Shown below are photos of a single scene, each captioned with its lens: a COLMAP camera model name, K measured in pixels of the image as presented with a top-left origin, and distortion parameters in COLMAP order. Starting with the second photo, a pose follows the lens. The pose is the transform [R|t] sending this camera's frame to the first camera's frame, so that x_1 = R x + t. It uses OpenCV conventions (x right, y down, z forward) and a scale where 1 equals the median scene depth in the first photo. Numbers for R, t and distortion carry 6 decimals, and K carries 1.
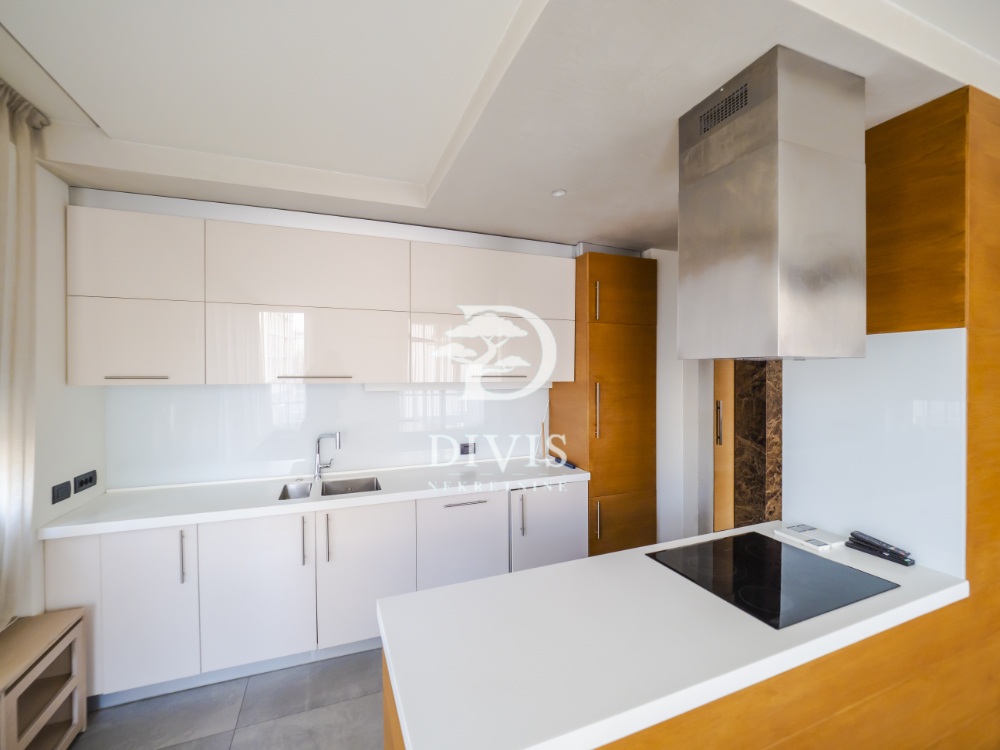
lens RADIAL K [[419.8, 0, 500.0], [0, 419.8, 375.0], [0, 0, 1]] dist [-0.000342, -0.000091]
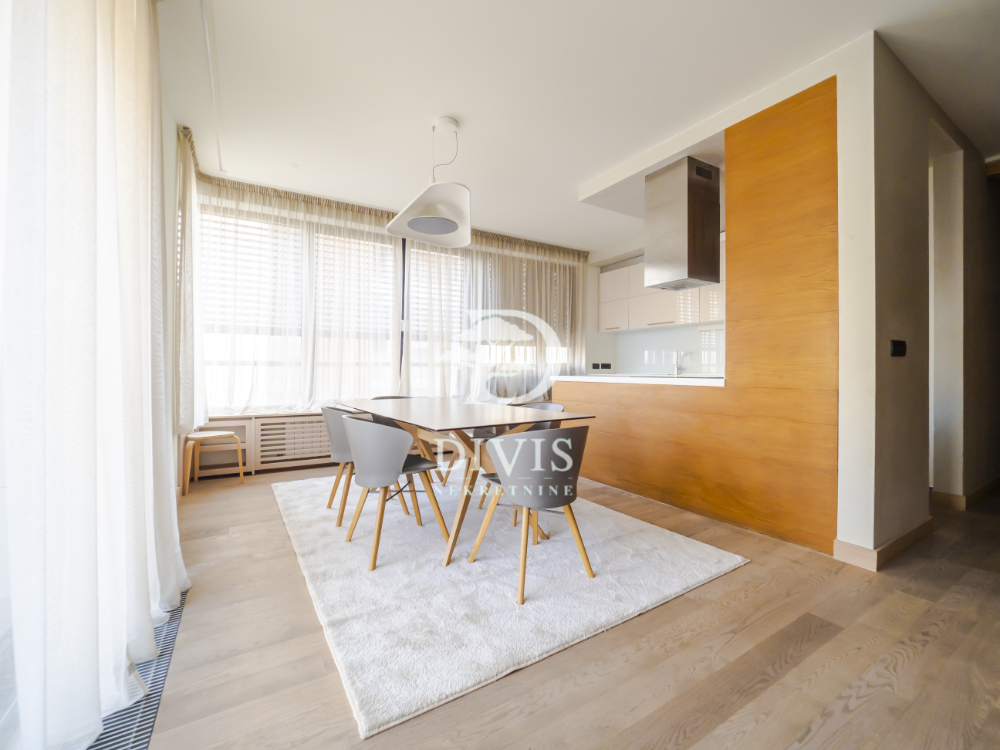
lens RADIAL K [[419.8, 0, 500.0], [0, 419.8, 375.0], [0, 0, 1]] dist [-0.000342, -0.000091]
pose [[0.170396, 0.014902, -0.985263, 1.881509], [-0.008378, 0.999871, 0.013674, 0.295679], [0.985340, 0.005925, 0.170499, -0.247239]]
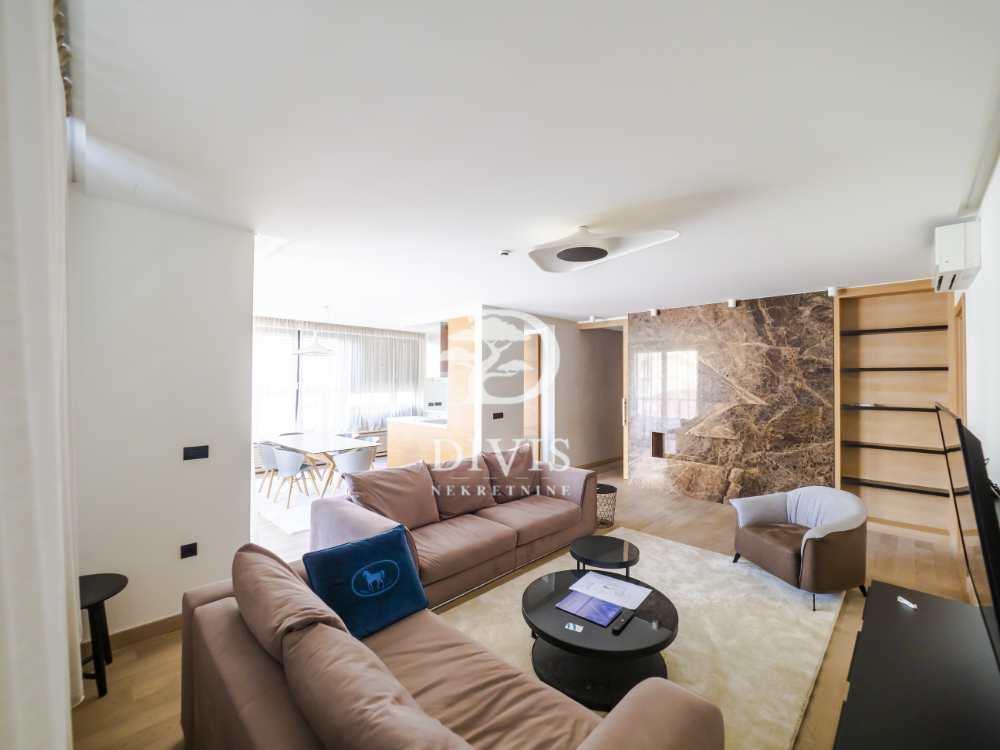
lens RADIAL K [[419.8, 0, 500.0], [0, 419.8, 375.0], [0, 0, 1]] dist [-0.000342, -0.000091]
pose [[0.394526, -0.007214, -0.918857, 3.667685], [-0.010954, 0.999861, -0.012553, -0.013543], [0.918820, 0.015018, 0.394392, -0.202237]]
